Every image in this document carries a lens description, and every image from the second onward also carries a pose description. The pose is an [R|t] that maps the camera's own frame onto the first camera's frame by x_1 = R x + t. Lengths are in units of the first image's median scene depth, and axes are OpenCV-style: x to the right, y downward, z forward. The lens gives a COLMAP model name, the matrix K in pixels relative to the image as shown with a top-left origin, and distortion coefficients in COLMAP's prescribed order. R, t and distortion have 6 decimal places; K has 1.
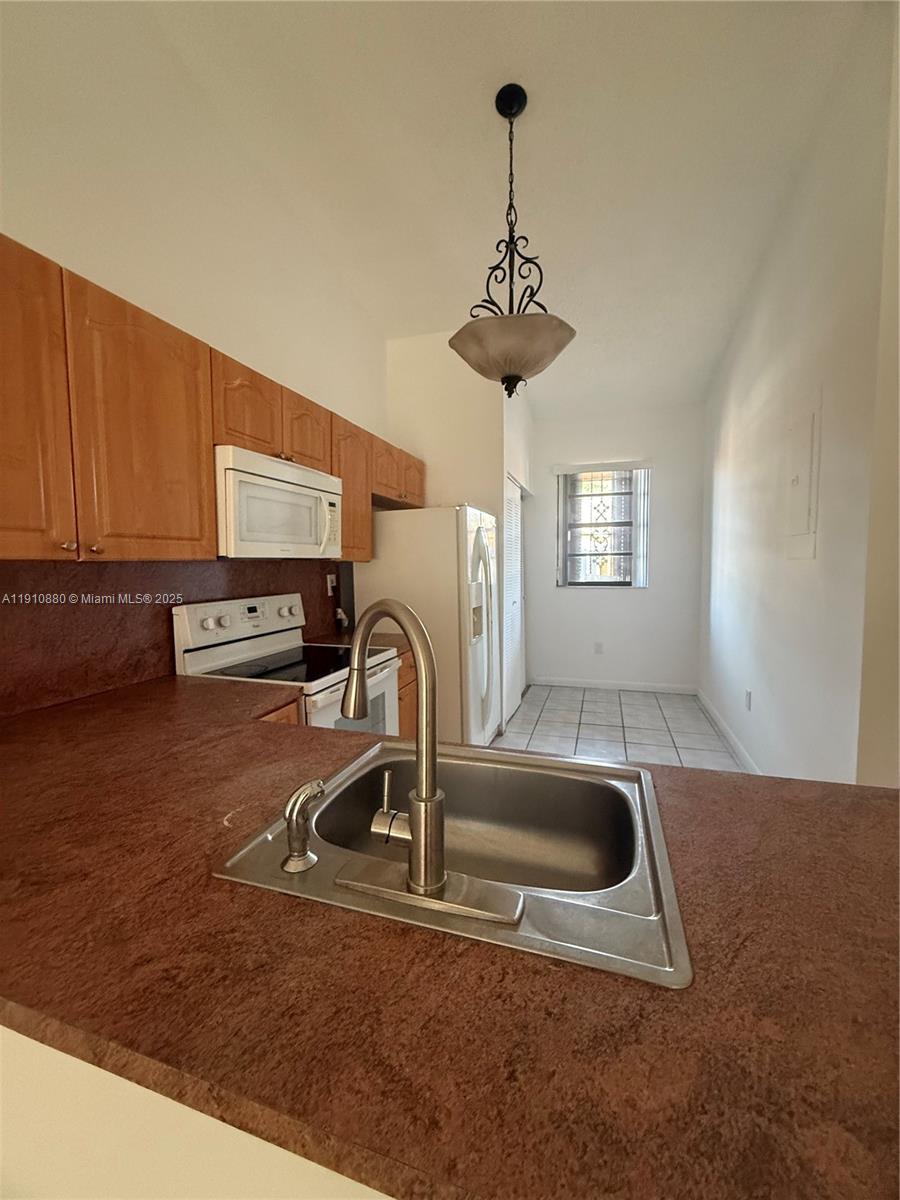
lens RADIAL K [[478.7, 0, 451.8], [0, 478.7, 595.4], [0, 0, 1]] dist [0.002887, 0.000584]
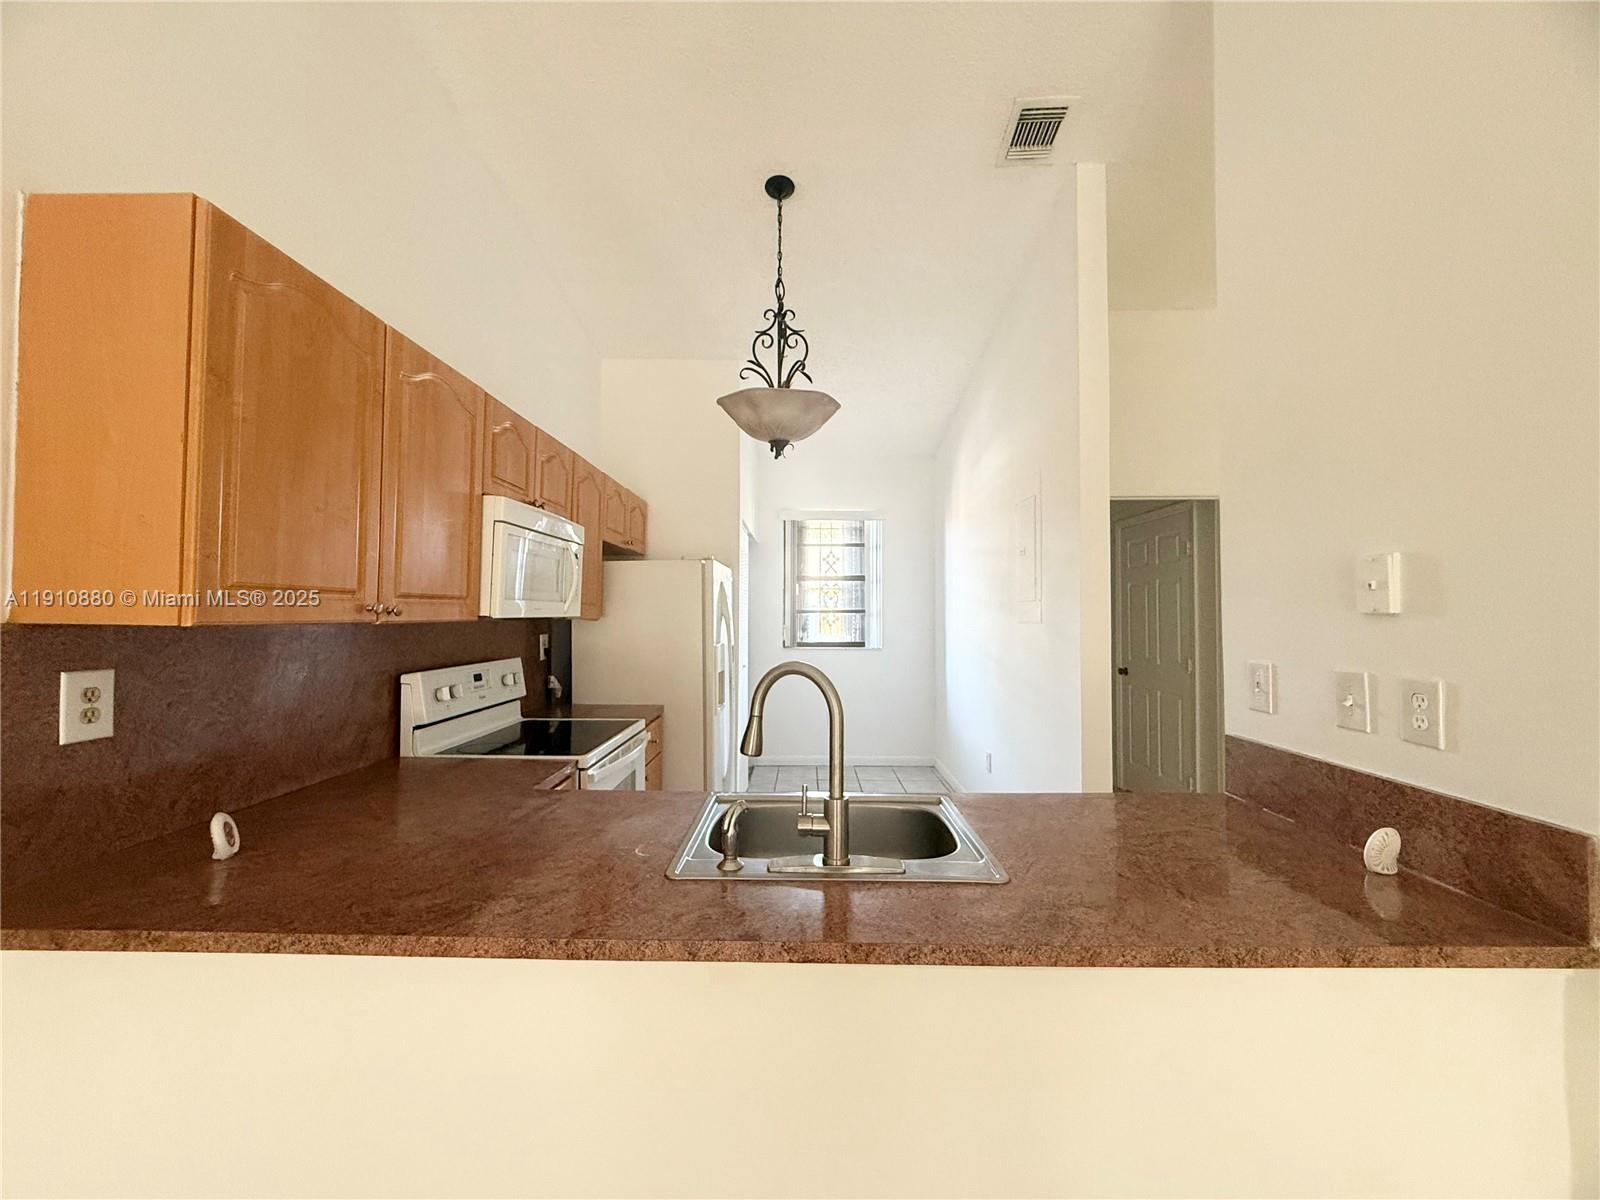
lens RADIAL K [[638.2, 0, 796.9], [0, 638.2, 599.1], [0, 0, 1]] dist [0.002887, 0.000584]
pose [[0.956403, 0.021239, 0.291278, -0.221327], [0.005802, 0.995773, -0.091660, -0.001114], [-0.291994, 0.089354, 0.952237, -0.253844]]
